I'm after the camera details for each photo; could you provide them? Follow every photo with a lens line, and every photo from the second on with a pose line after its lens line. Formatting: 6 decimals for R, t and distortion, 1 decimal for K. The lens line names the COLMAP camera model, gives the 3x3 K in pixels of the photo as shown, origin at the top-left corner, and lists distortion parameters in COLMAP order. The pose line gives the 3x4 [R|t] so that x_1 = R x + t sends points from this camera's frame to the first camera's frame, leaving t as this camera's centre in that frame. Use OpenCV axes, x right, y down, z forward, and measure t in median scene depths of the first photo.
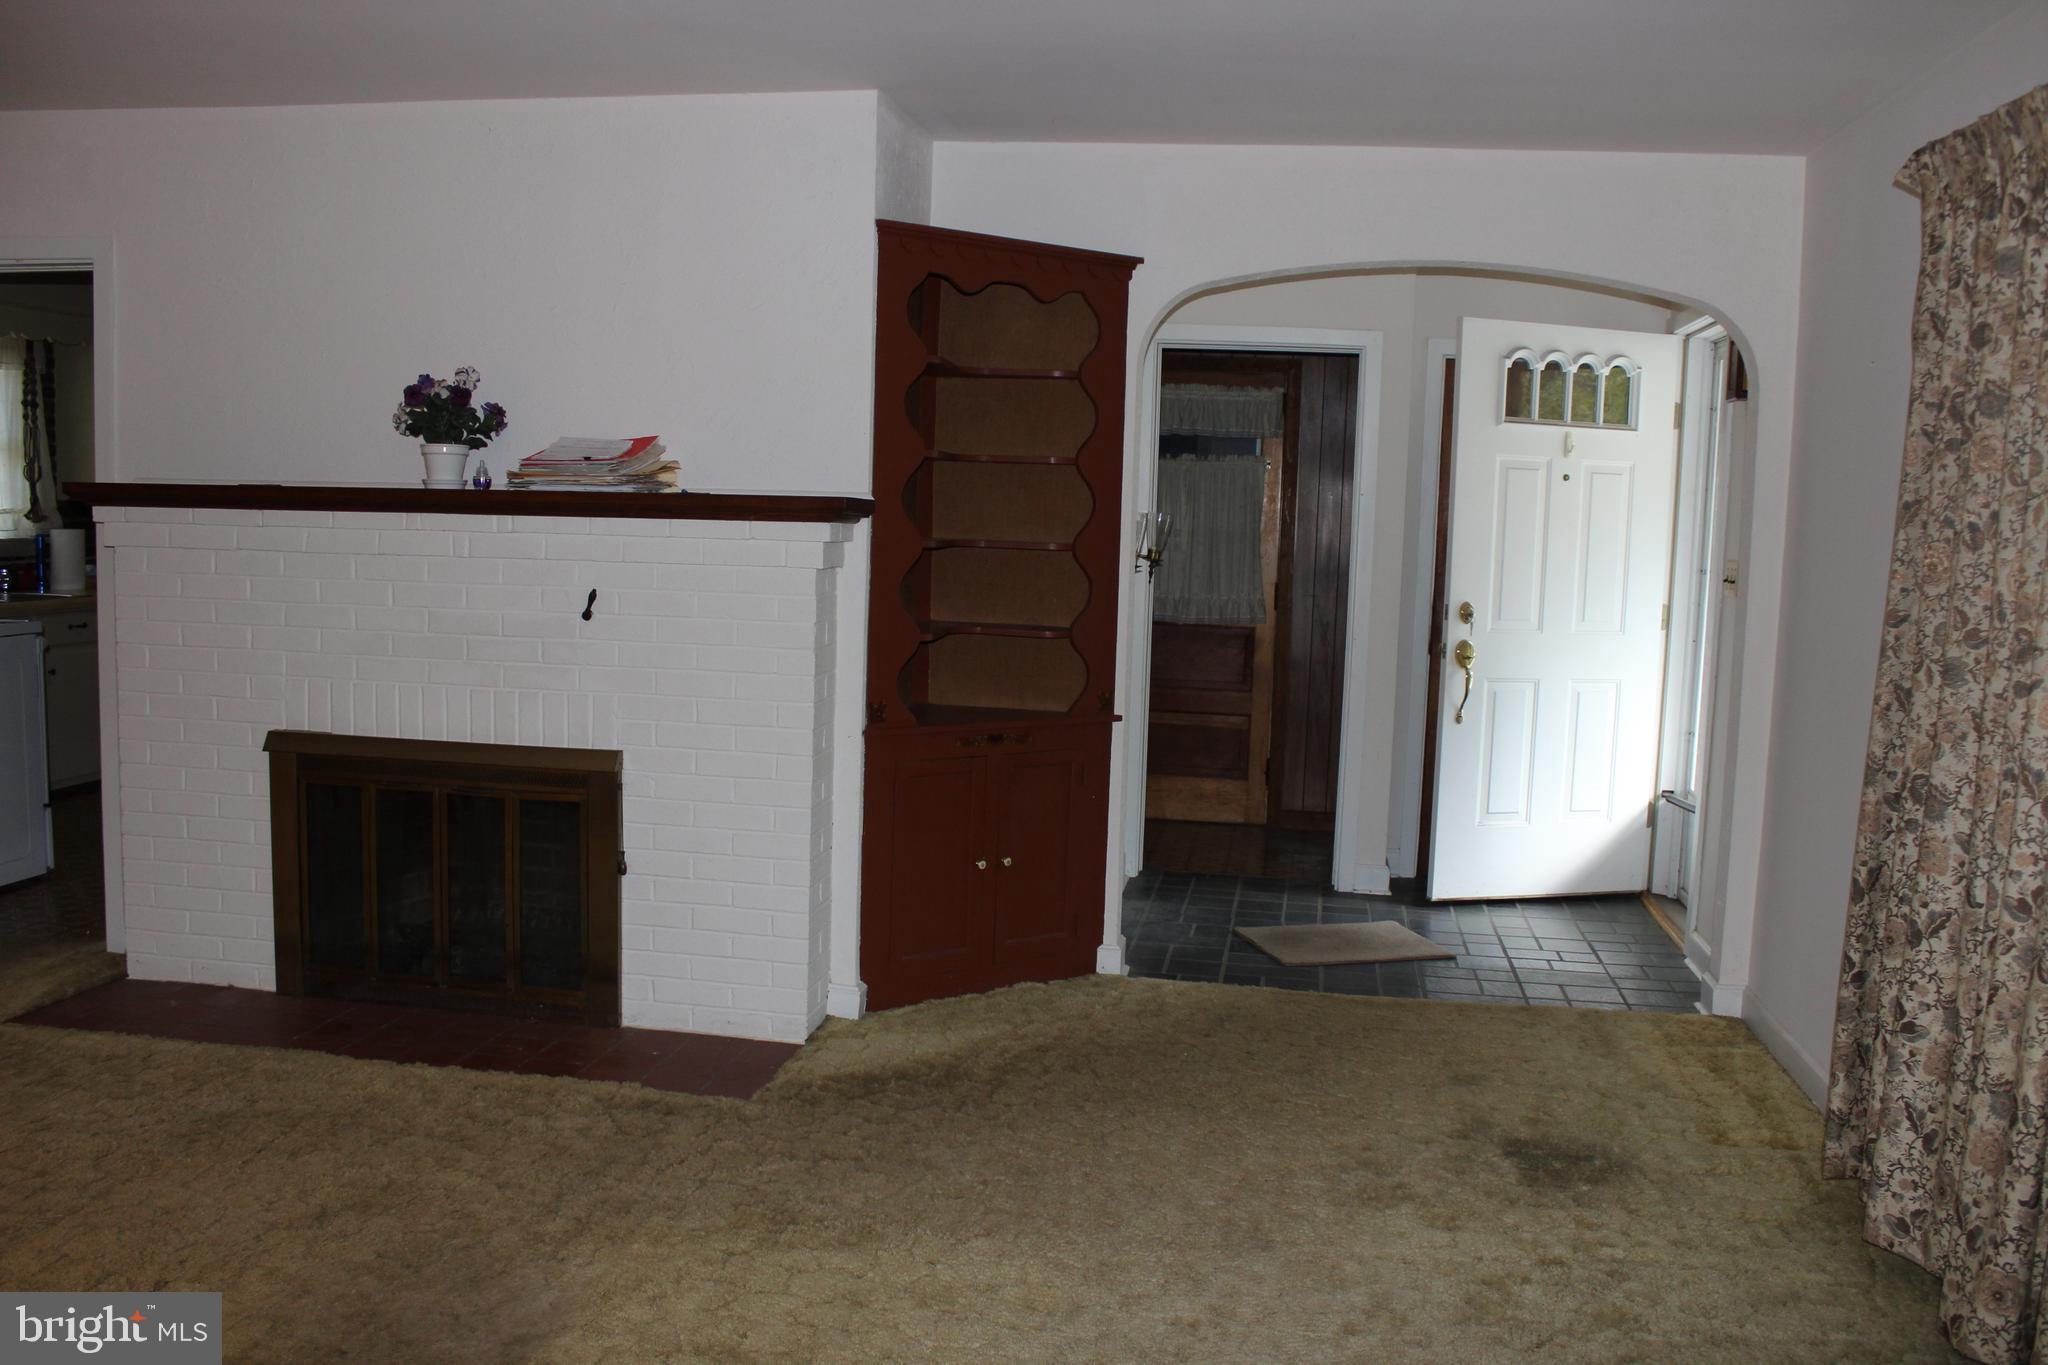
lens RADIAL K [[1713.2, 0, 1066.7], [0, 1713.2, 688.3], [0, 0, 1]] dist [-0.171323, 0.148187]
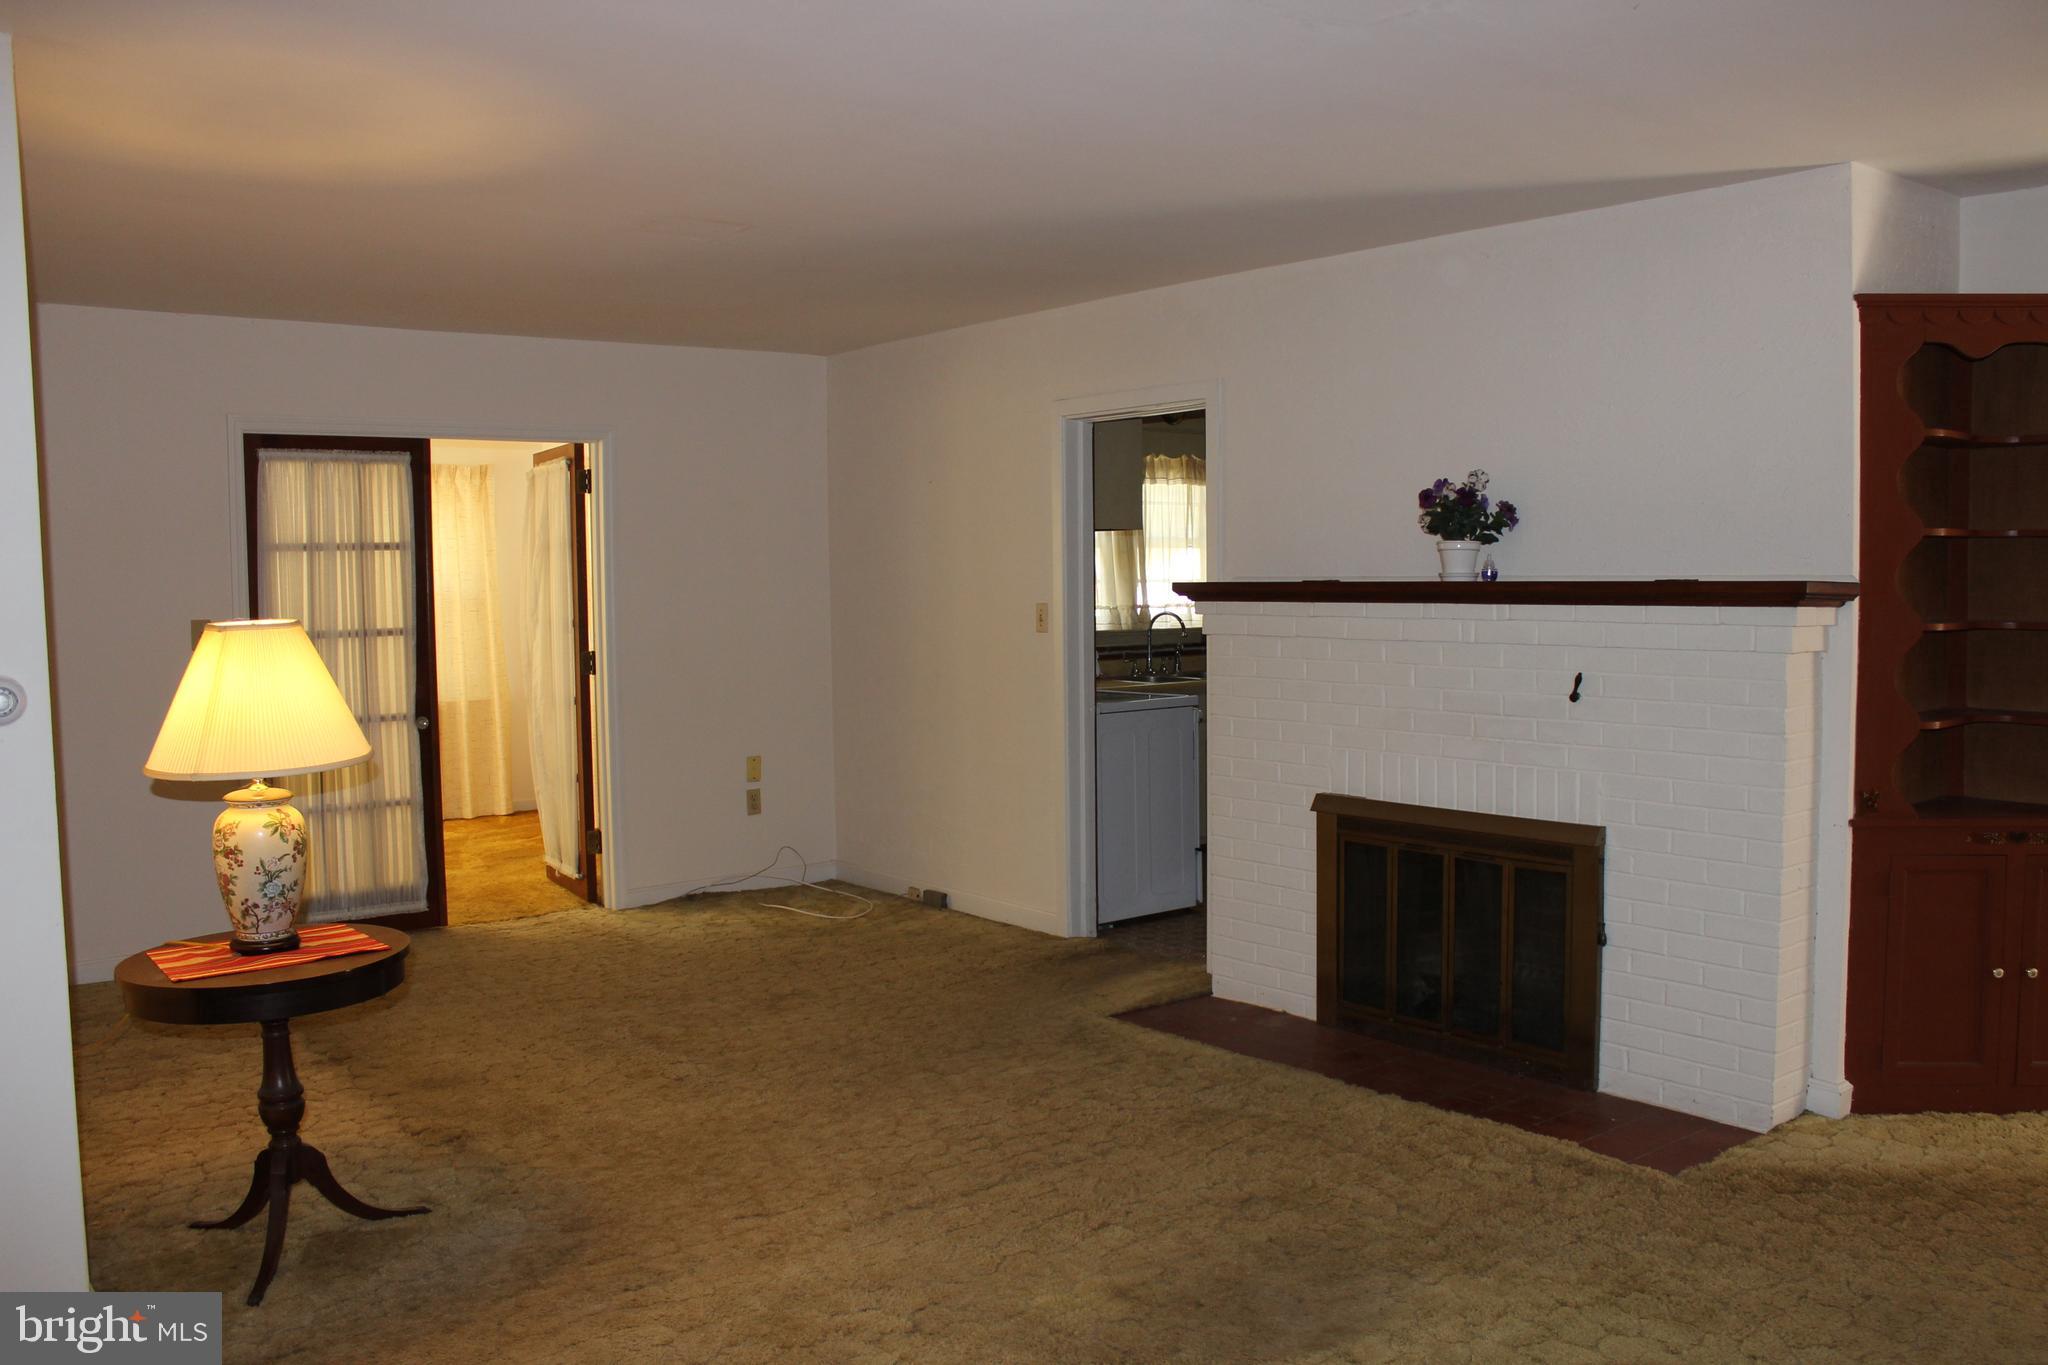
lens RADIAL K [[1713.2, 0, 1066.7], [0, 1713.2, 688.3], [0, 0, 1]] dist [-0.171323, 0.148187]
pose [[0.744527, 0.006757, -0.667558, 0.183566], [-0.039470, 0.998645, -0.033912, -0.000250], [0.666424, 0.051597, 0.743785, -0.001616]]
